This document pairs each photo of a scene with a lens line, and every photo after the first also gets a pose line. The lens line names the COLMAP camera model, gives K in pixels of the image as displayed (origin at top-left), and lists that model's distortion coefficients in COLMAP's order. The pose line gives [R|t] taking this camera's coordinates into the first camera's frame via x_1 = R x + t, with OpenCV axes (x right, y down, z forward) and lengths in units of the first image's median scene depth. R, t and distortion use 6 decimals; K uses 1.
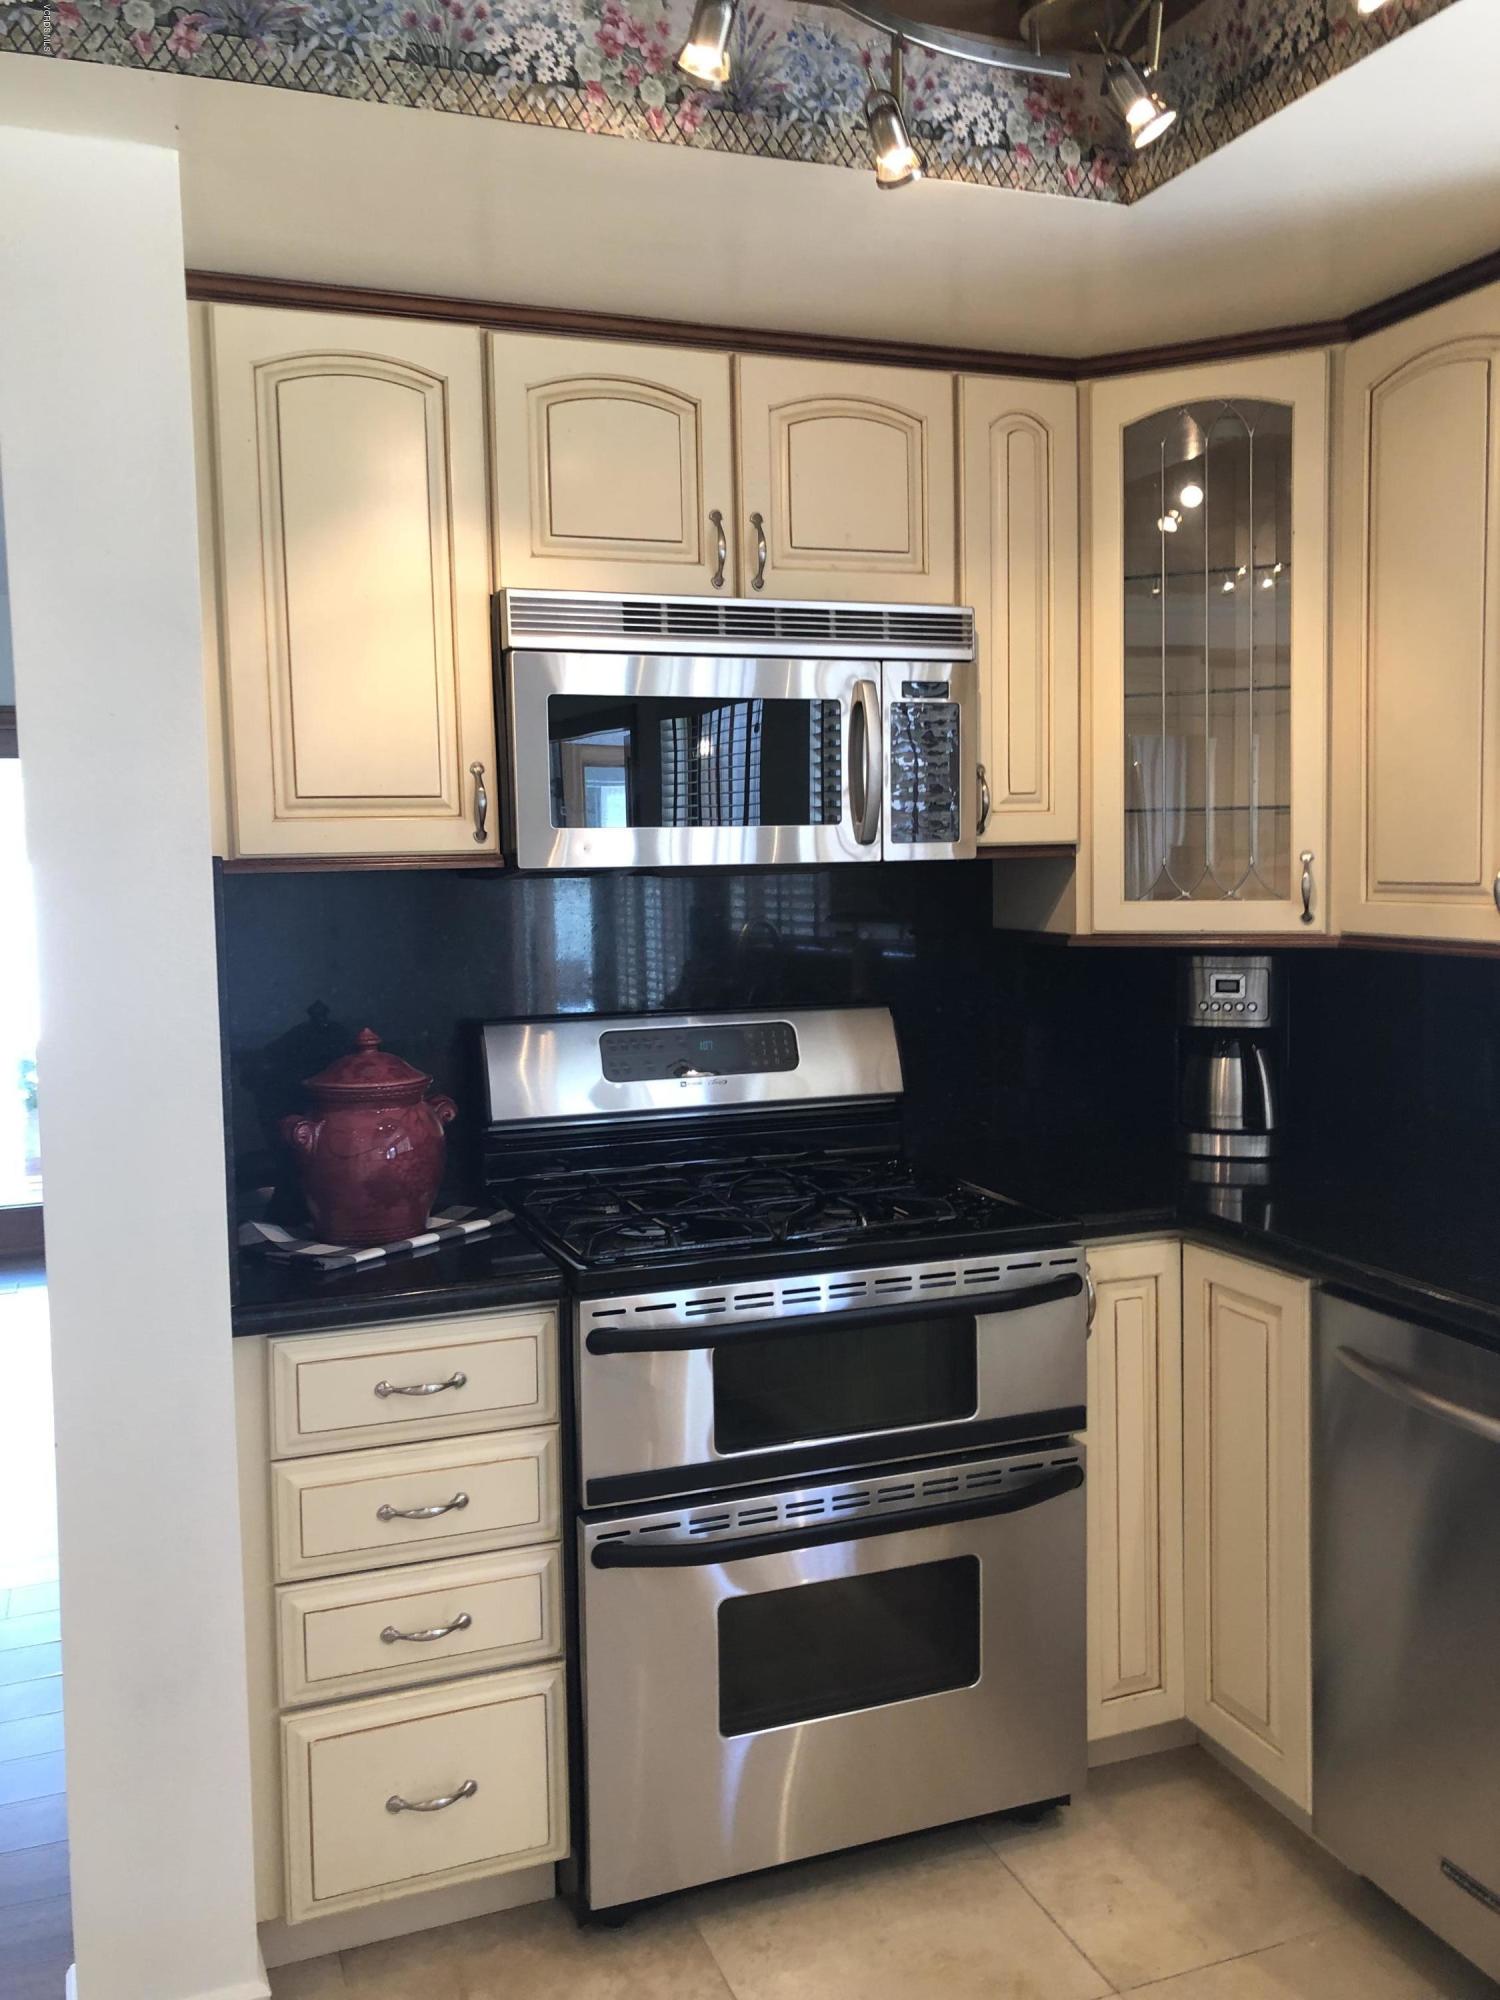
lens RADIAL K [[1641.5, 0, 732.0], [0, 1641.5, 969.6], [0, 0, 1]] dist [0.042175, -0.040067]
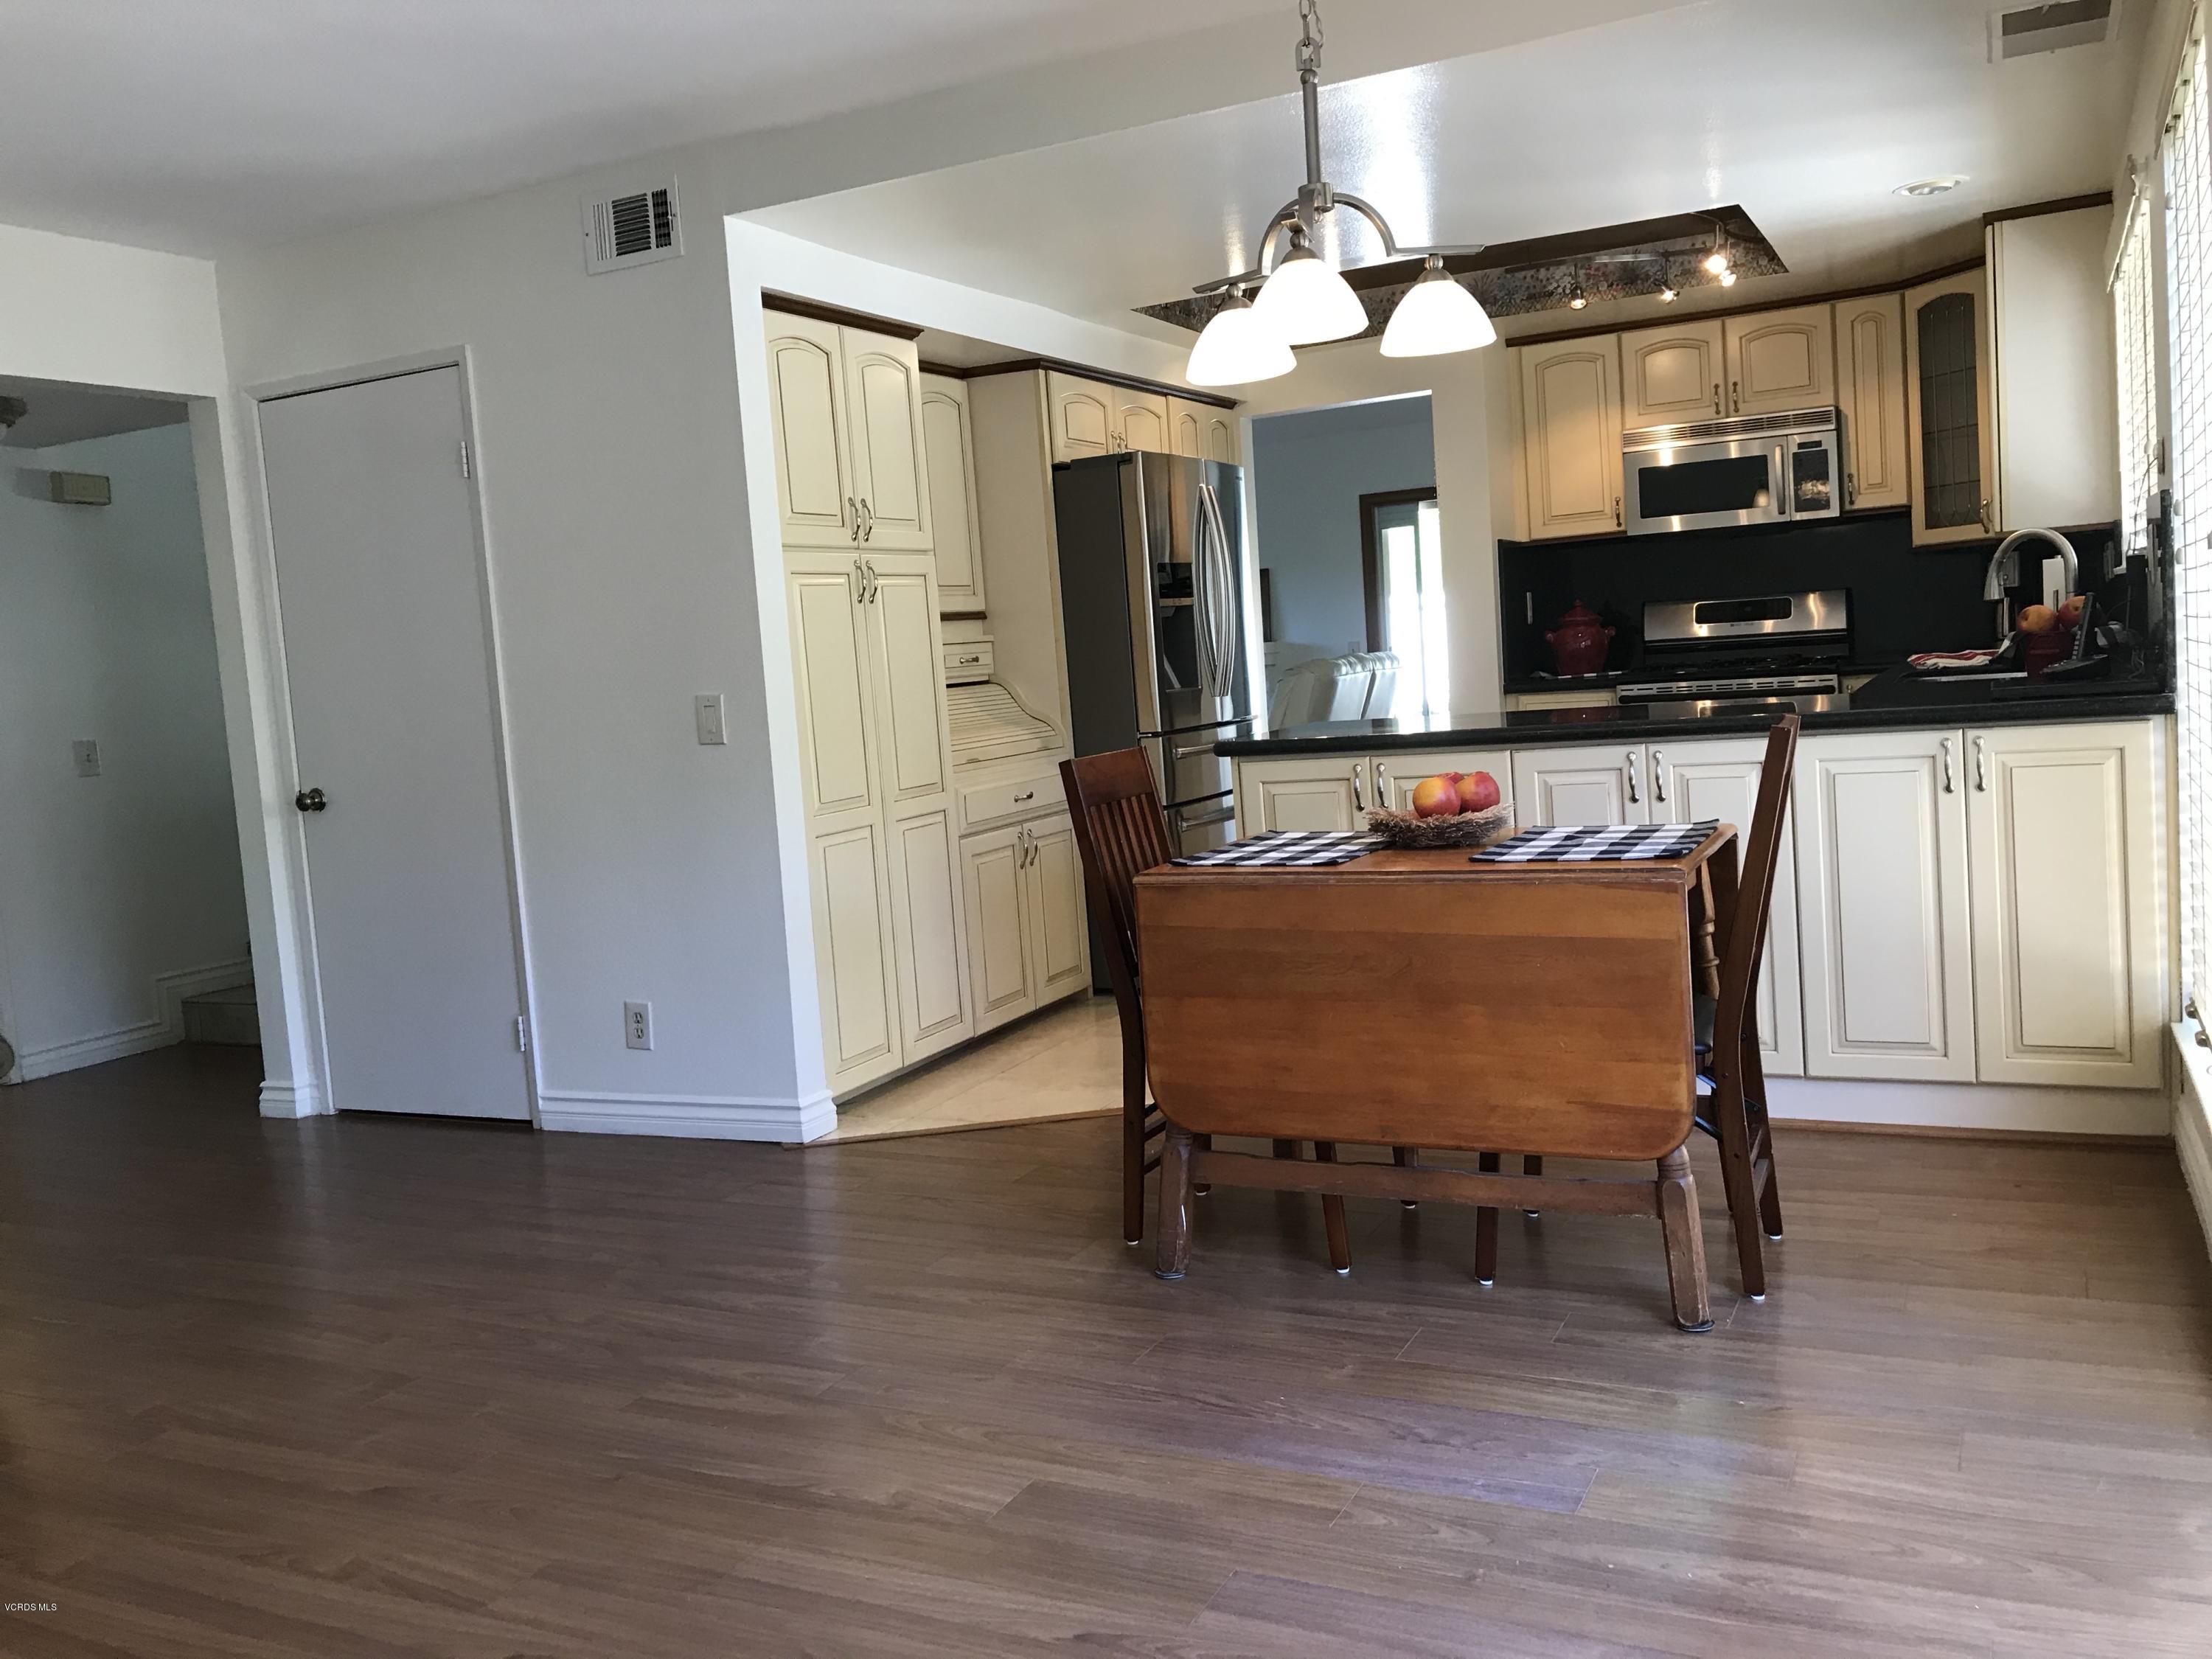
lens RADIAL K [[1820.9, 0, 1069.3], [0, 1820.9, 816.9], [0, 0, 1]] dist [0.032004, -0.055886]
pose [[0.667913, 0.035023, -0.743415, 1.368182], [0.007896, 0.998502, 0.054134, 0.207723], [0.744198, -0.042027, 0.666636, -1.534793]]
